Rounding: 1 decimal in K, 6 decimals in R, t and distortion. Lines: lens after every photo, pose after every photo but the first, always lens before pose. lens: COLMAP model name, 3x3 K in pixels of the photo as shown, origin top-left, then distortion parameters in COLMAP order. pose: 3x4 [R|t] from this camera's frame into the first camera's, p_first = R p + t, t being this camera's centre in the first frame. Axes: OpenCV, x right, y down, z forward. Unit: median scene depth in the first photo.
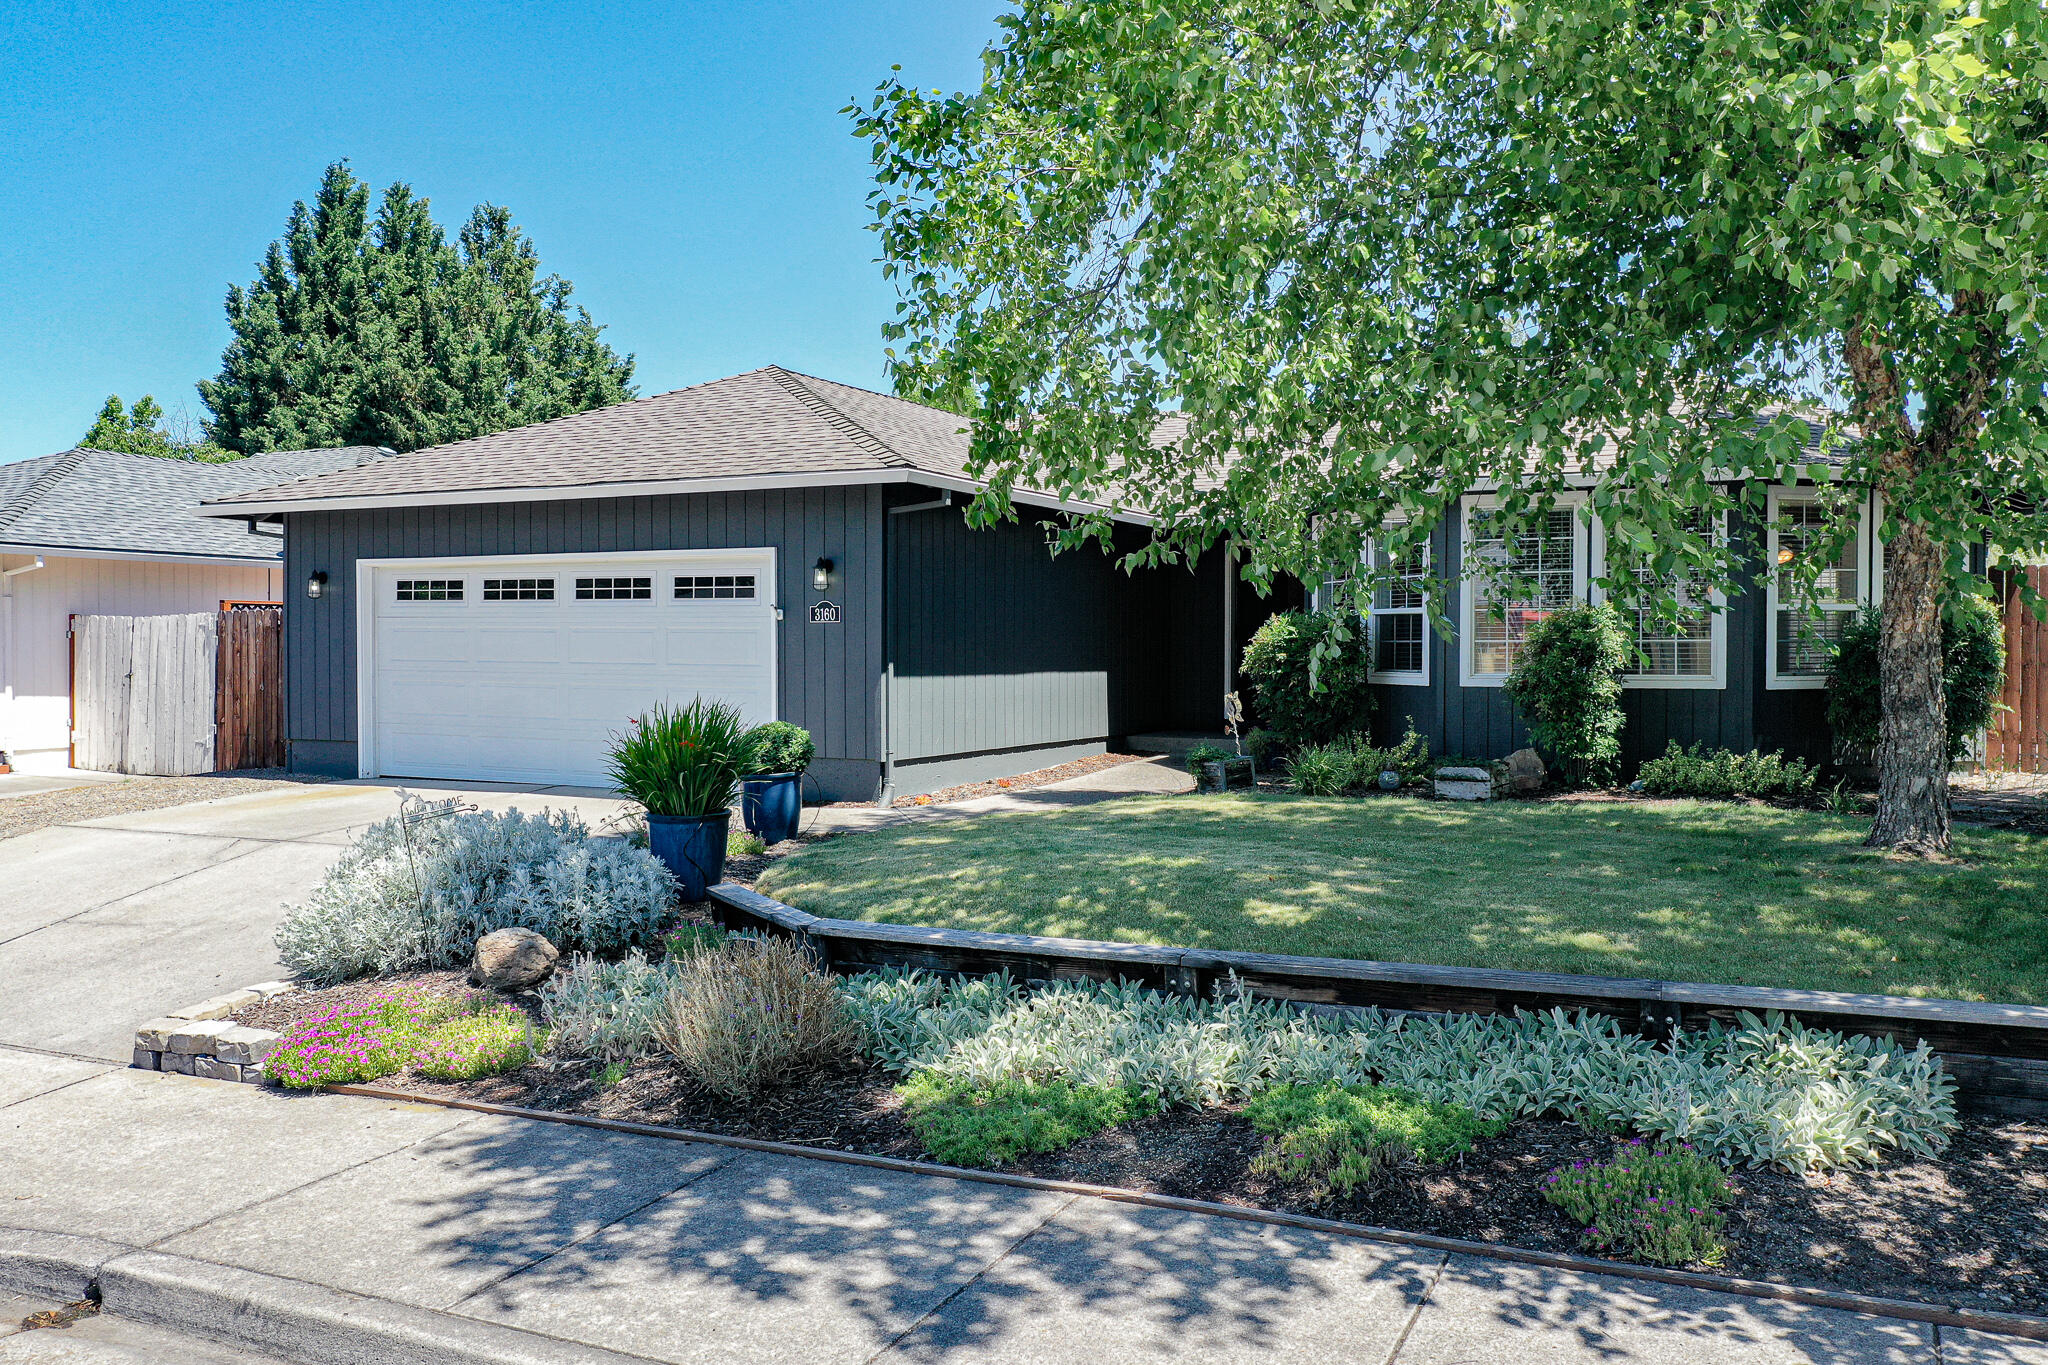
lens RADIAL K [[1660.8, 0, 1024.0], [0, 1660.8, 682.5], [0, 0, 1]] dist [-0.000922, -0.002372]
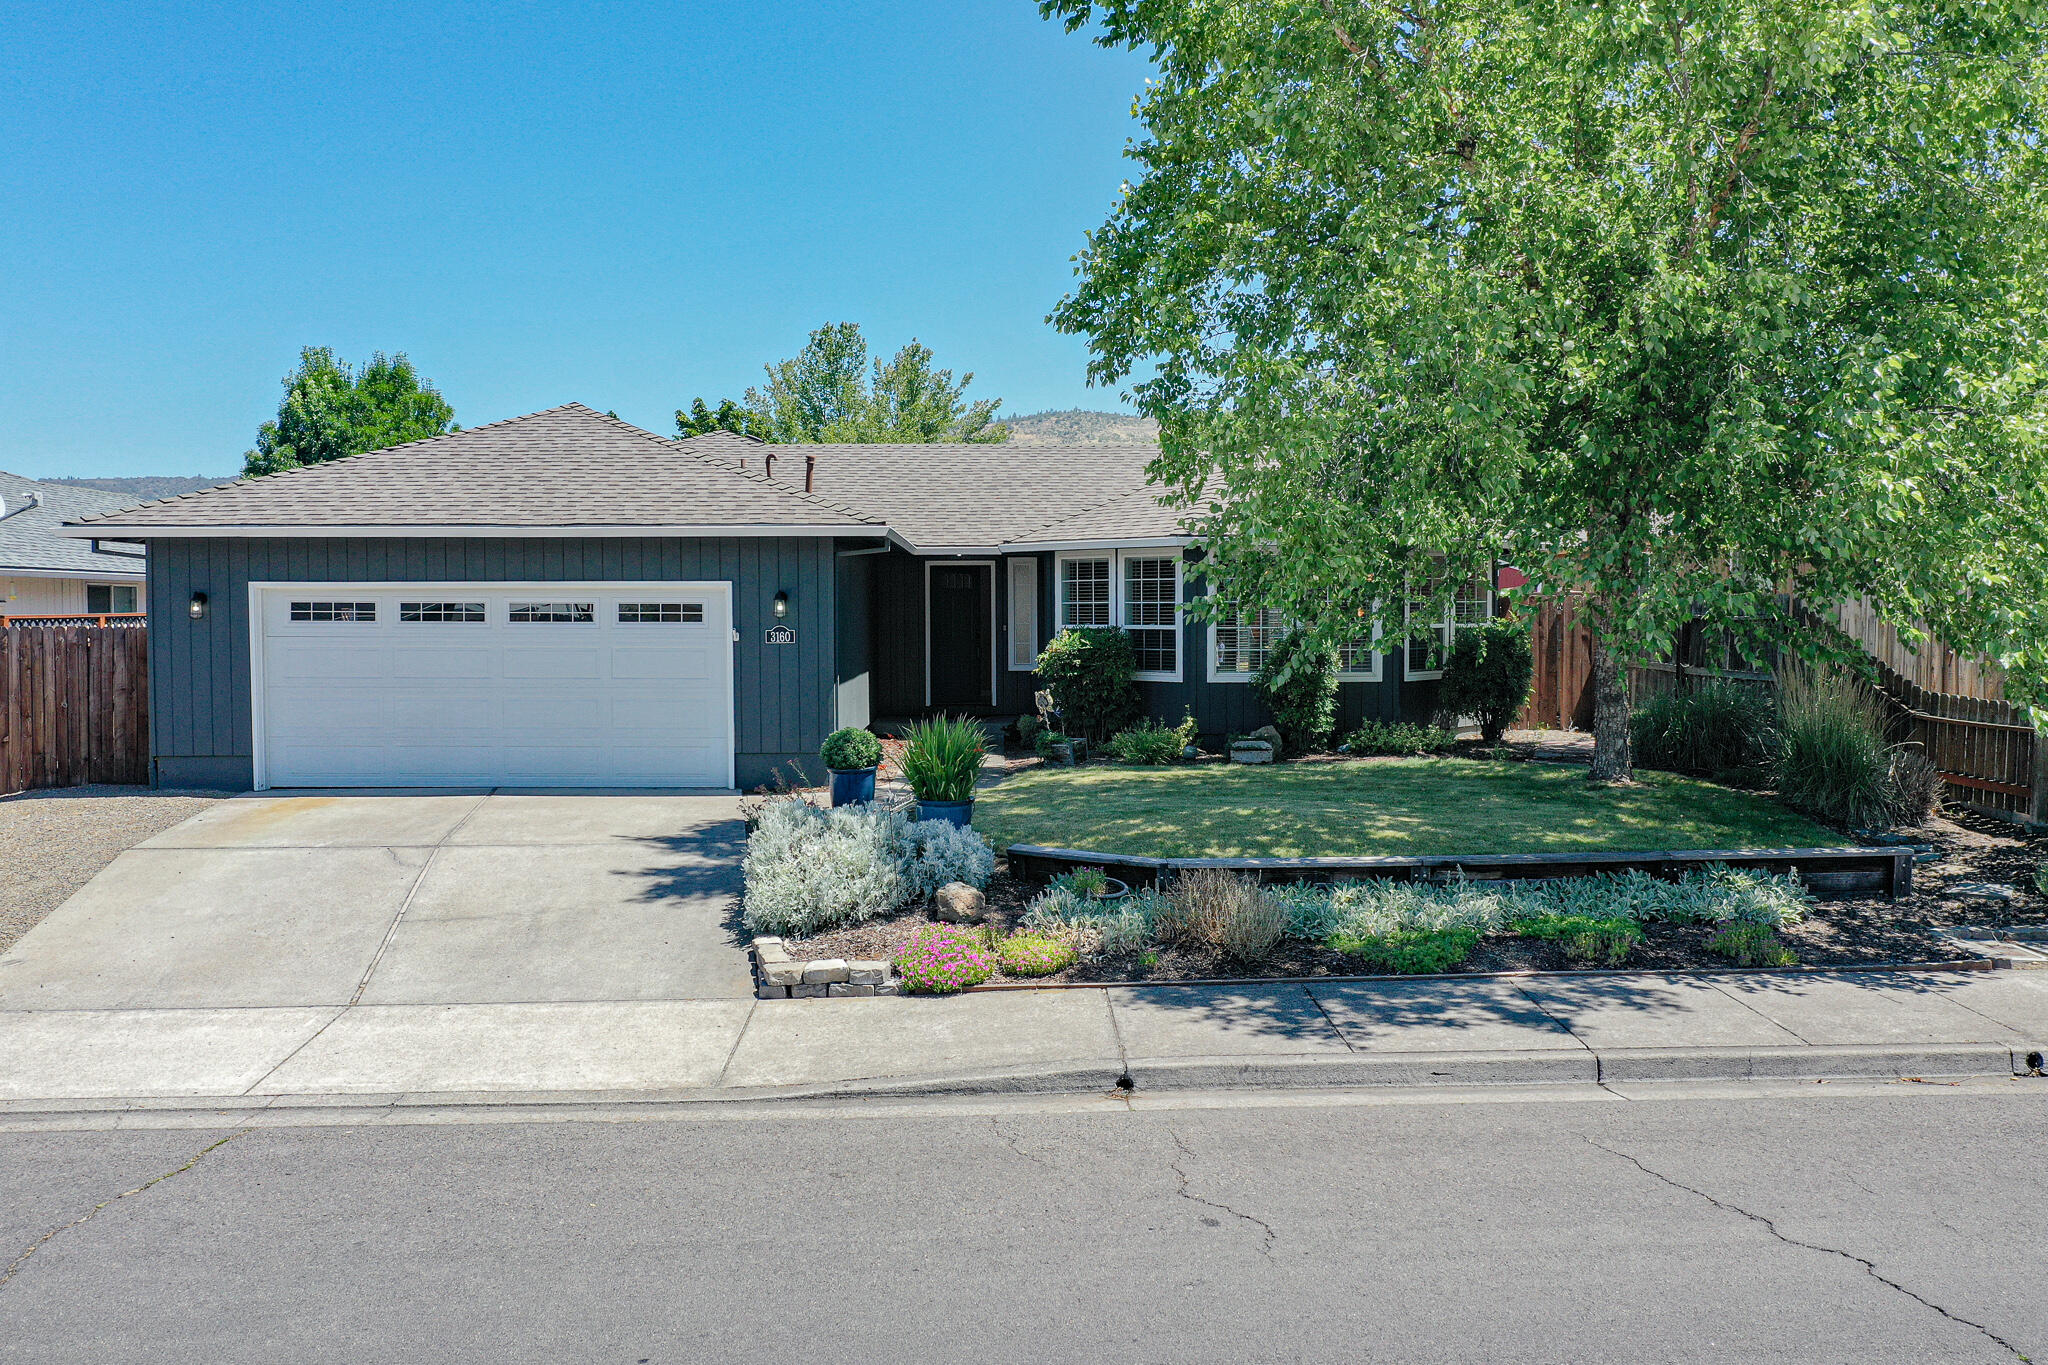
lens RADIAL K [[1660.8, 0, 1024.0], [0, 1660.8, 682.5], [0, 0, 1]] dist [-0.000922, -0.002372]
pose [[0.891394, -0.023737, 0.452607, -0.509916], [0.013592, 0.999578, 0.025653, -0.035733], [-0.453025, -0.016715, 0.891341, -0.180327]]
